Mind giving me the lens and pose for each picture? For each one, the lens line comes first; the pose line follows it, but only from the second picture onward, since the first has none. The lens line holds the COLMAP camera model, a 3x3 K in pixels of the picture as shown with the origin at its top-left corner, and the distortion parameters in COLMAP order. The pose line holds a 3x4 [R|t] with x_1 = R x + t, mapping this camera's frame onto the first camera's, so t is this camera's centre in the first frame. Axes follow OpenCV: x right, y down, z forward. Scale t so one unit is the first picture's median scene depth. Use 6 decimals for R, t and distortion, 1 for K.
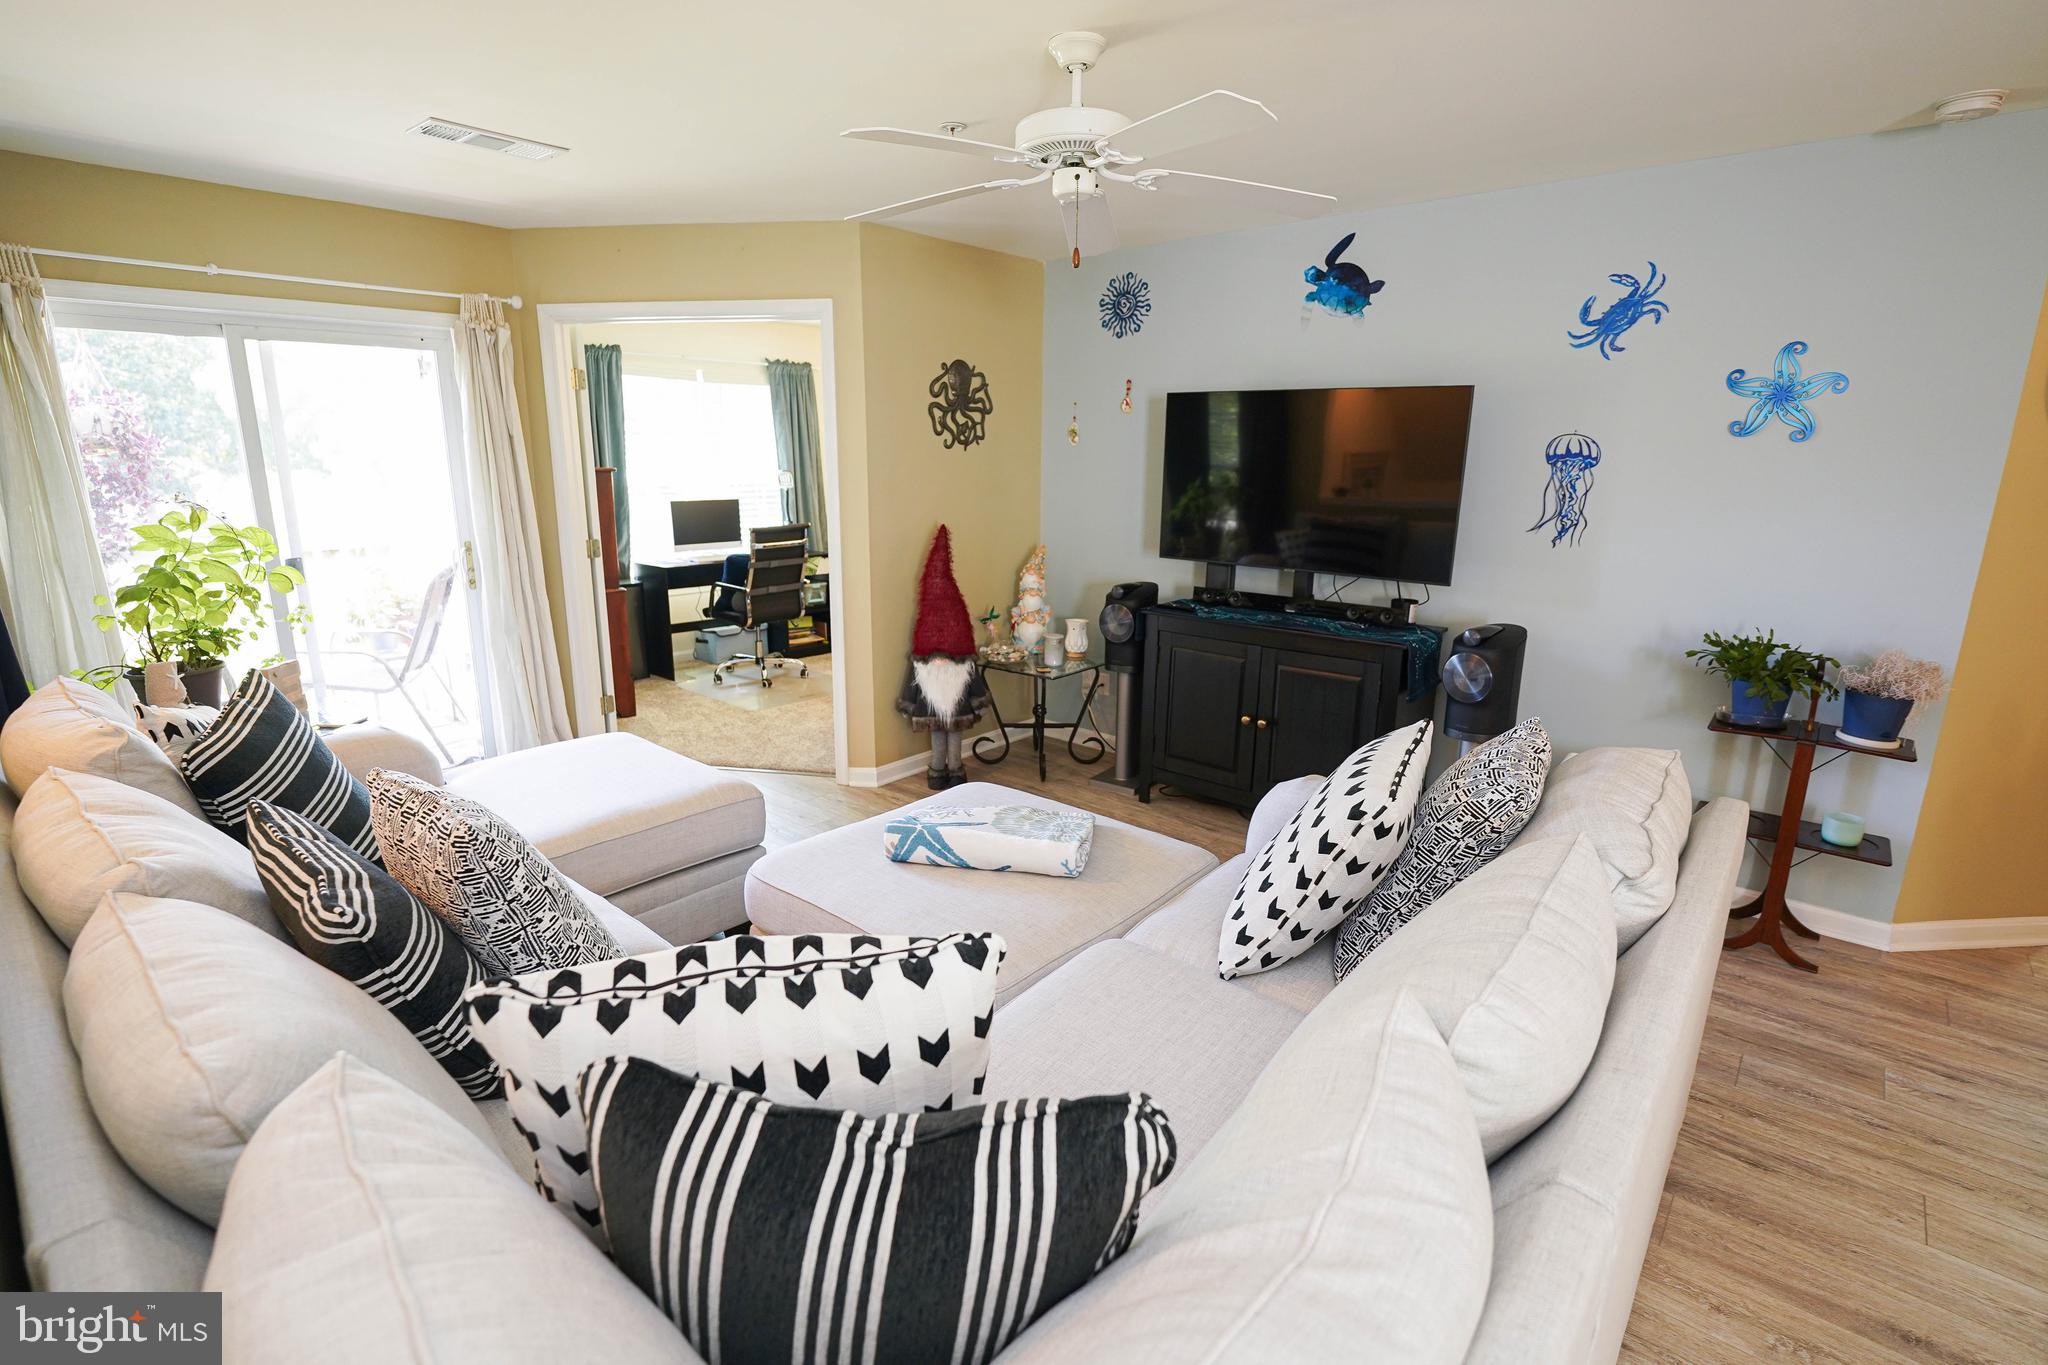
lens RADIAL K [[968.2, 0, 1010.0], [0, 968.2, 687.1], [0, 0, 1]] dist [-0.011694, 0.000505]
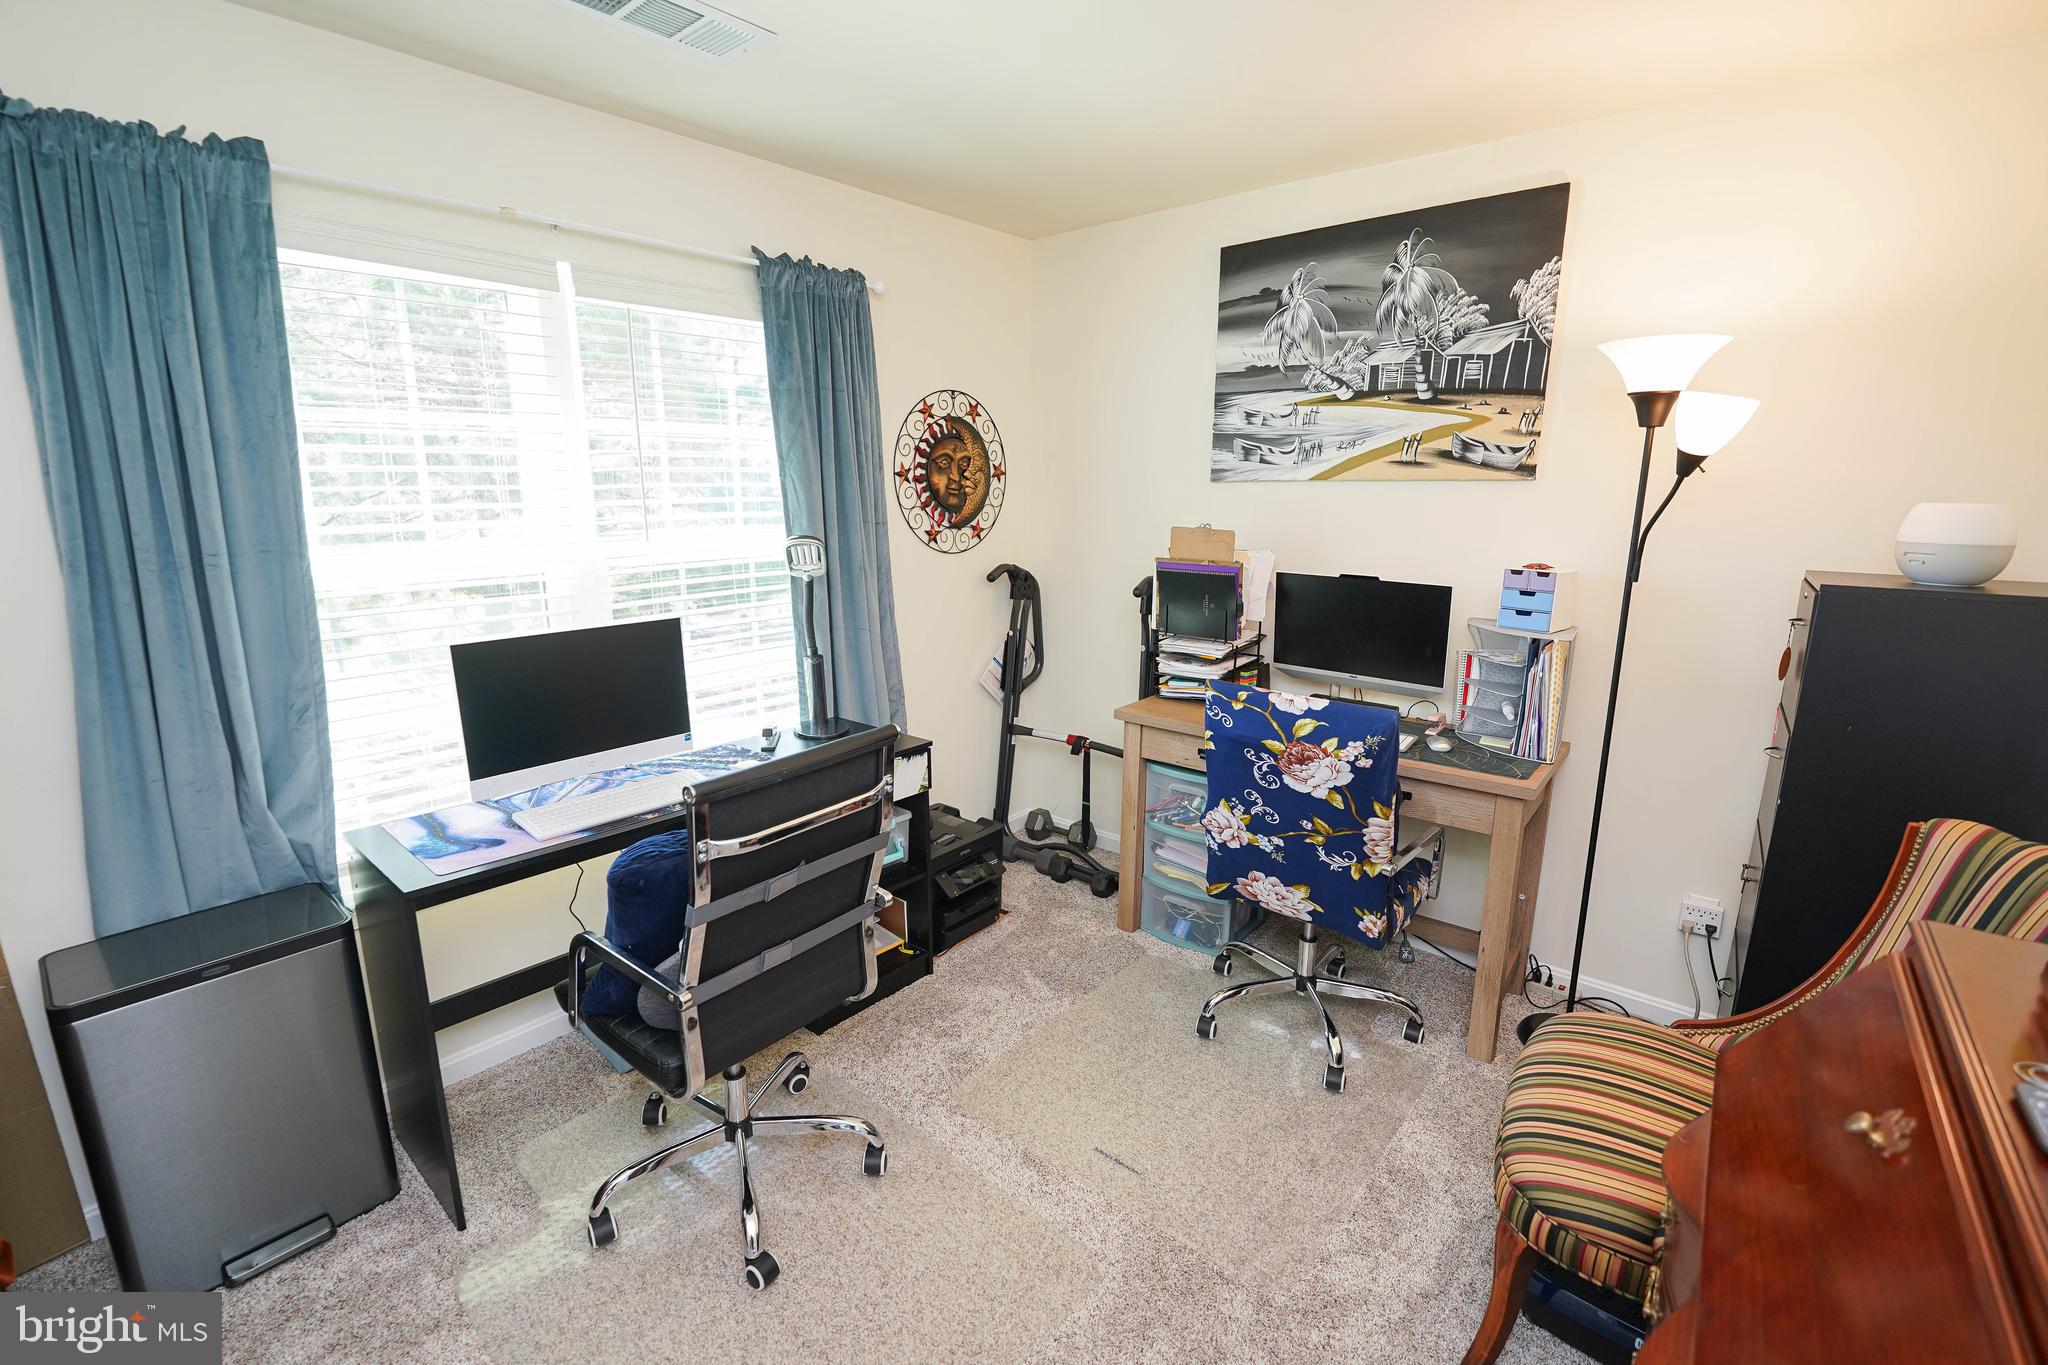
lens RADIAL K [[925.7, 0, 1031.3], [0, 925.7, 675.0], [0, 0, 1]] dist [-0.015421, 0.001530]
pose [[0.999303, -0.016333, 0.033580, -0.161927], [0.017726, 0.998976, -0.041624, -0.157611], [-0.032866, 0.042190, 0.998569, 0.656966]]
